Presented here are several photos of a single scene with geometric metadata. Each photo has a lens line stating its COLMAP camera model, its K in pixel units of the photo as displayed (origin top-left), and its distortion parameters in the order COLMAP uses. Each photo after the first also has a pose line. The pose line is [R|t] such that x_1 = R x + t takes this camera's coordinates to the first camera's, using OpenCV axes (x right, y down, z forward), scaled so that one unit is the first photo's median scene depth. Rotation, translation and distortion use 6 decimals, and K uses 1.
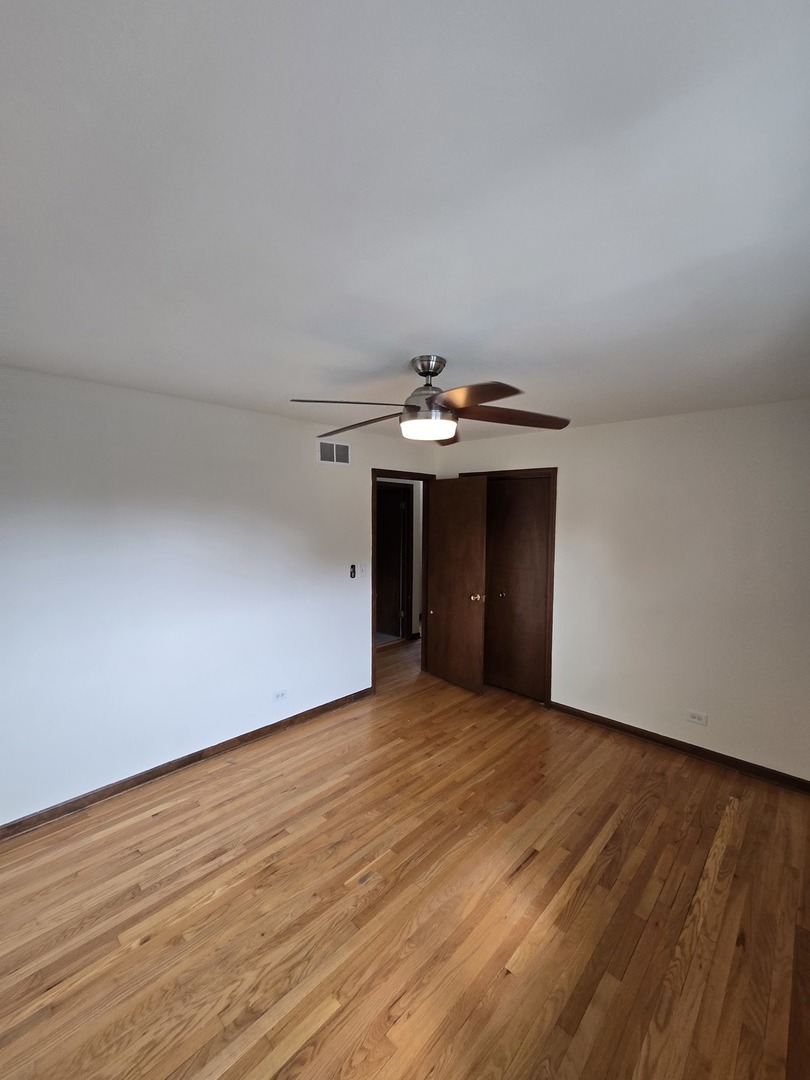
lens RADIAL K [[442.8, 0, 410.4], [0, 442.8, 541.4], [0, 0, 1]] dist [0.001708, 0.000111]
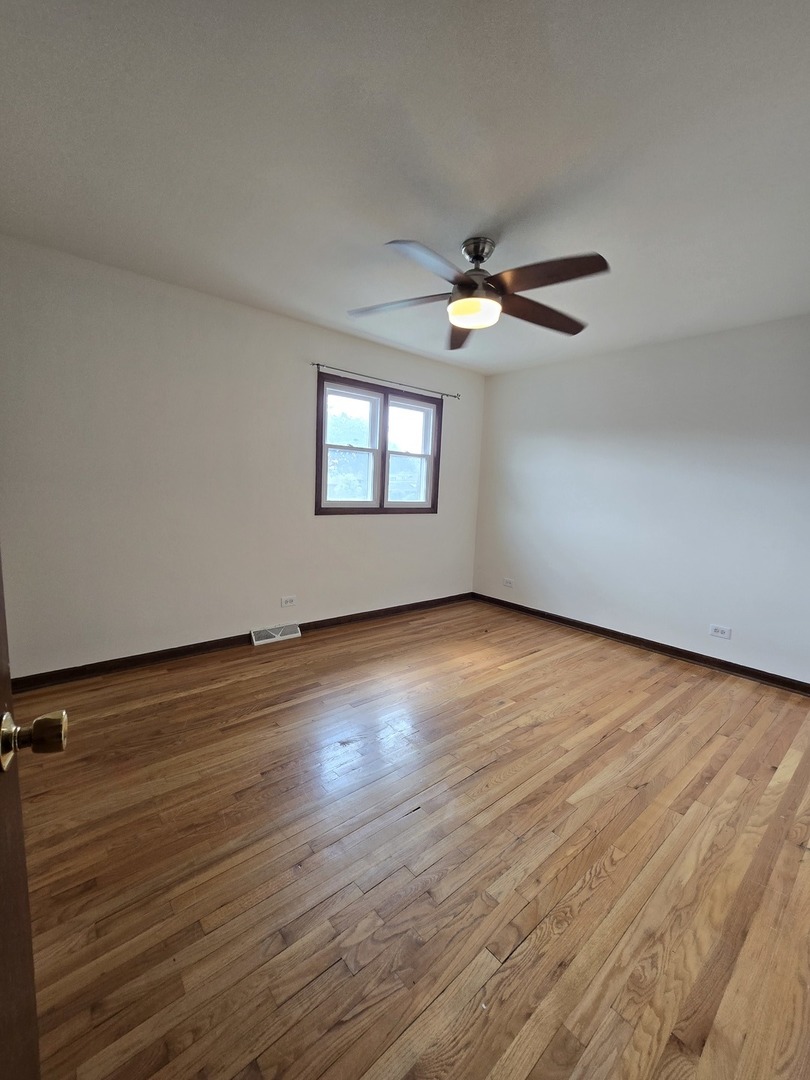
lens RADIAL K [[442.8, 0, 410.4], [0, 442.8, 541.4], [0, 0, 1]] dist [0.001708, 0.000111]
pose [[-0.994105, -0.060492, 0.089975, 0.060287], [-0.042171, 0.980269, 0.193119, 0.075152], [-0.099882, 0.188187, -0.977041, 1.986535]]
